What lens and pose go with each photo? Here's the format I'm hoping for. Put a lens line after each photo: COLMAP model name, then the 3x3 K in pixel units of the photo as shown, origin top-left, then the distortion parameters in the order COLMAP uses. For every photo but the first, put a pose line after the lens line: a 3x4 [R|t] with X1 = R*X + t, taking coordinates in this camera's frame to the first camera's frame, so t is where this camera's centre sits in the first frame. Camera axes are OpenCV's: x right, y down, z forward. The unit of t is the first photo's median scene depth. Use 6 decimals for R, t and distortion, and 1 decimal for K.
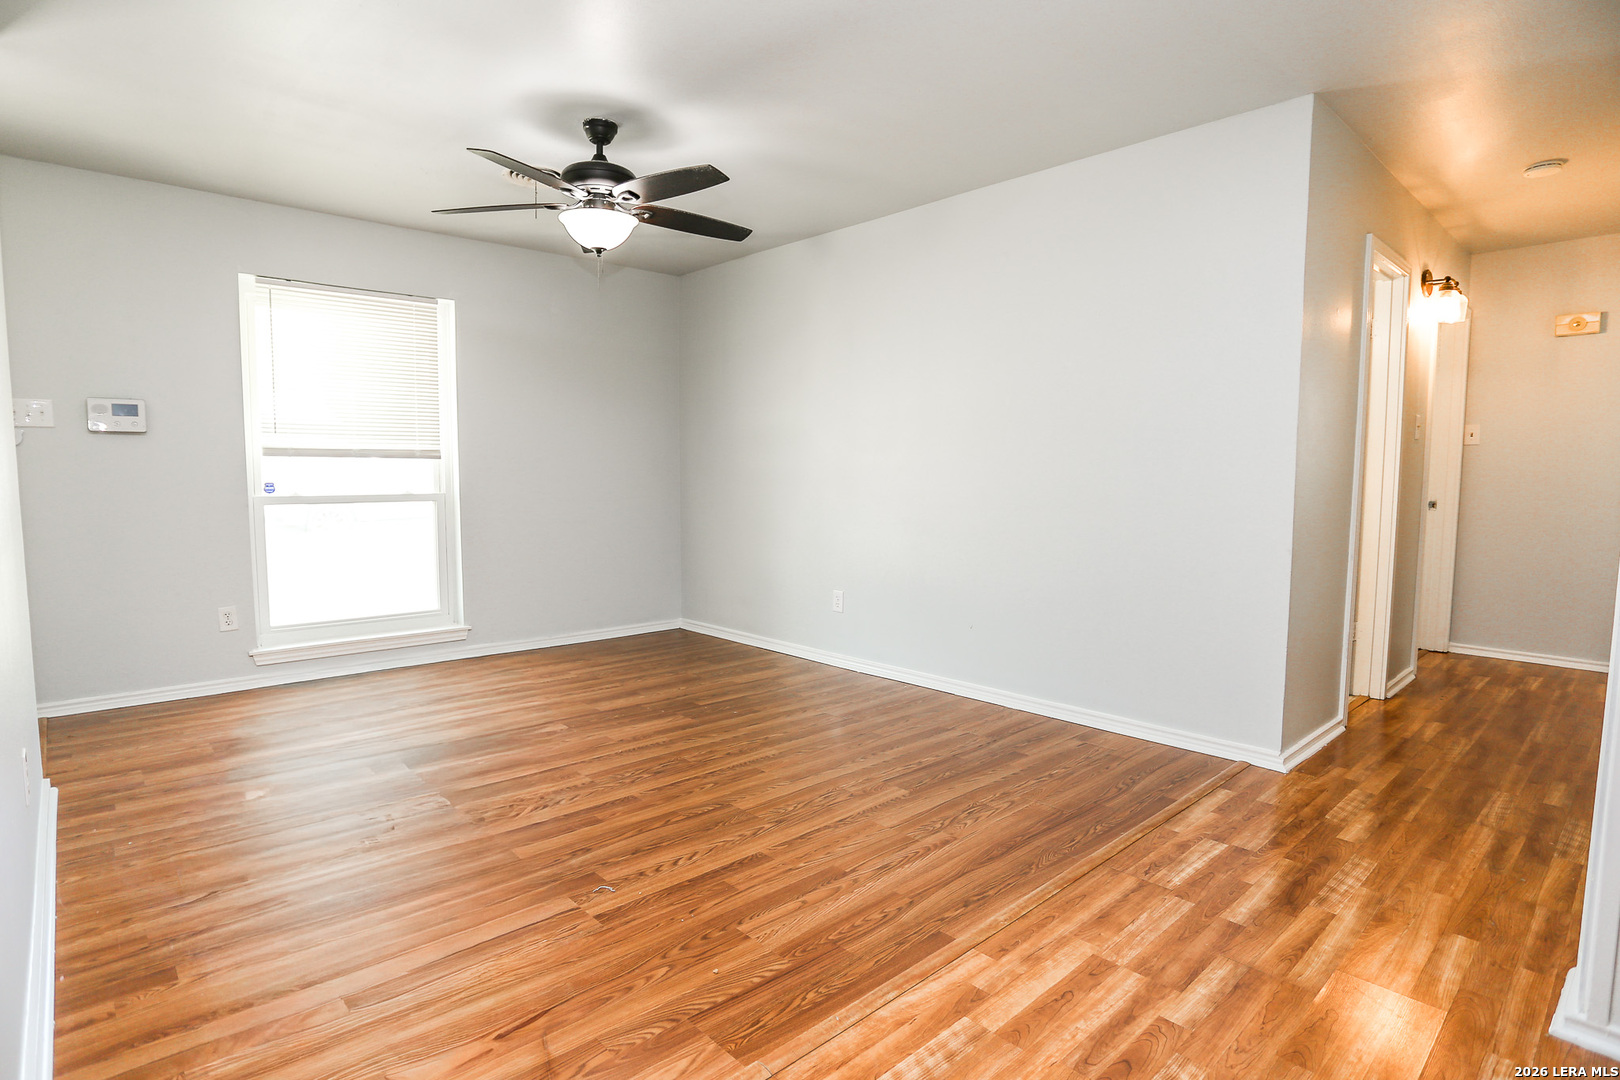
lens RADIAL K [[836.8, 0, 801.8], [0, 836.8, 542.8], [0, 0, 1]] dist [-0.076996, 0.035953]
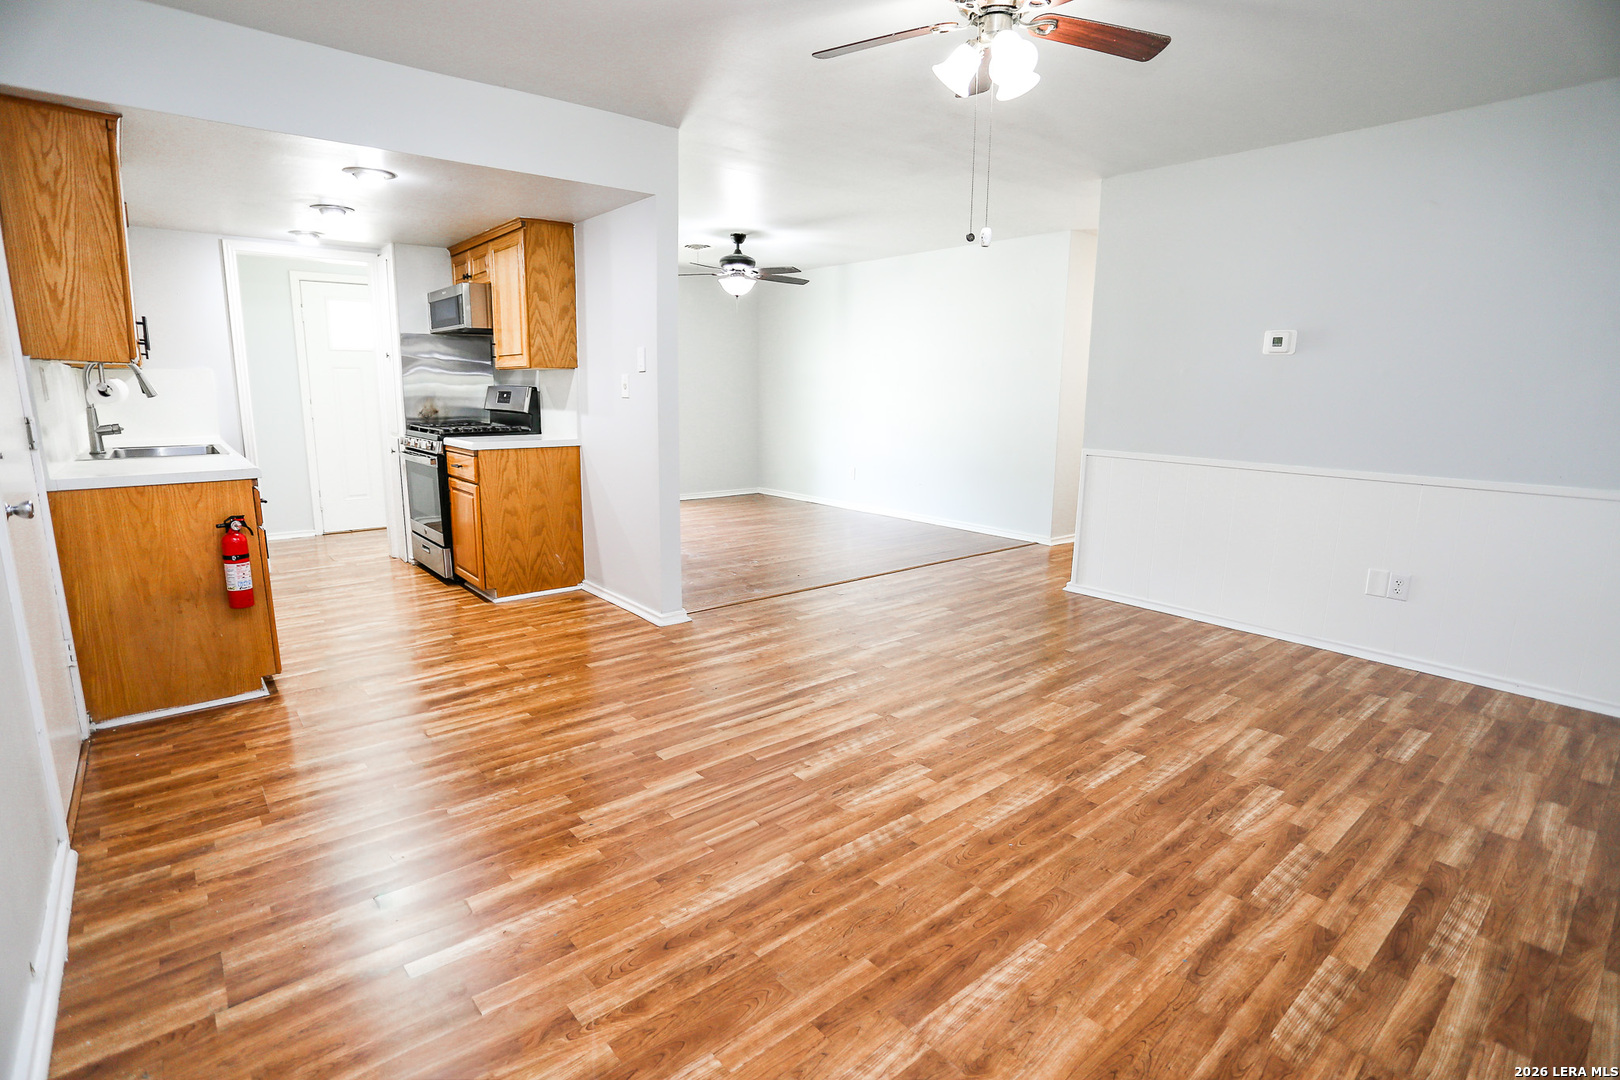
lens RADIAL K [[792.4, 0, 797.9], [0, 792.4, 544.2], [0, 0, 1]] dist [-0.069820, 0.028491]
pose [[0.998797, 0.018993, -0.045201, 0.015314], [-0.013927, 0.993851, 0.109849, 0.061736], [0.047010, -0.109087, 0.992920, -1.260207]]
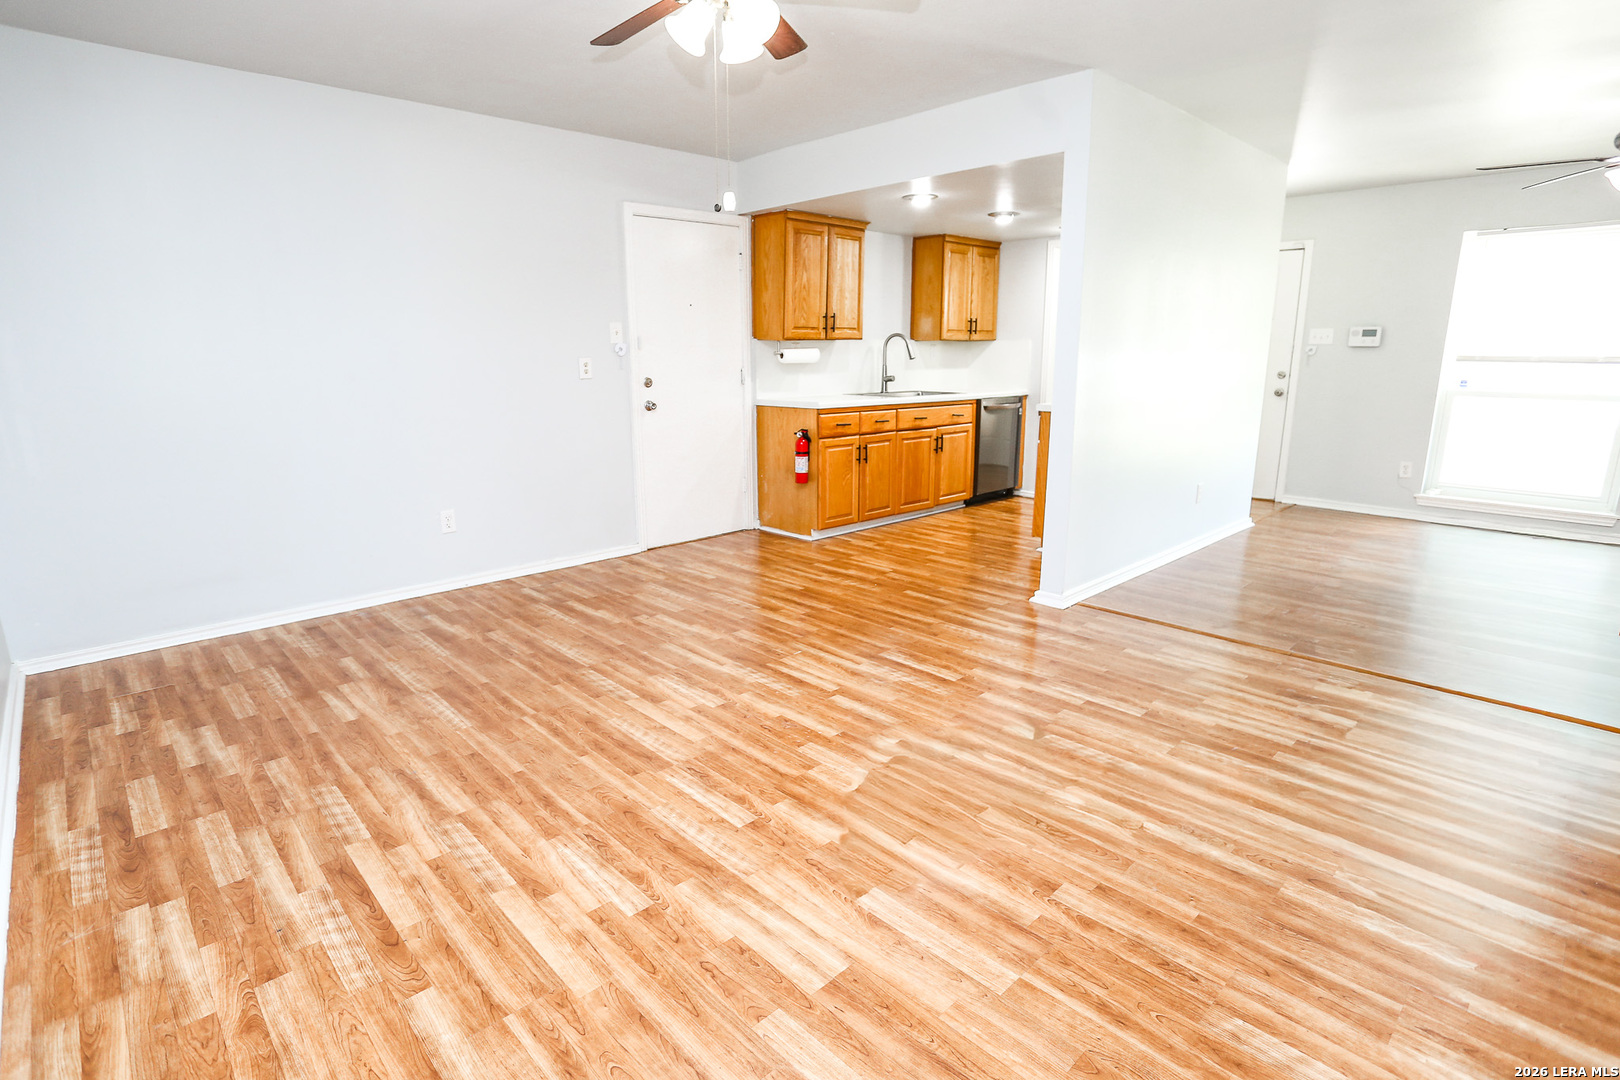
lens RADIAL K [[813.3, 0, 798.9], [0, 813.3, 543.3], [0, 0, 1]] dist [-0.077528, 0.035401]
pose [[0.011536, 0.231037, -0.972876, 1.140664], [-0.080760, 0.969978, 0.229392, -0.029569], [0.996667, 0.075923, 0.029848, -0.263526]]
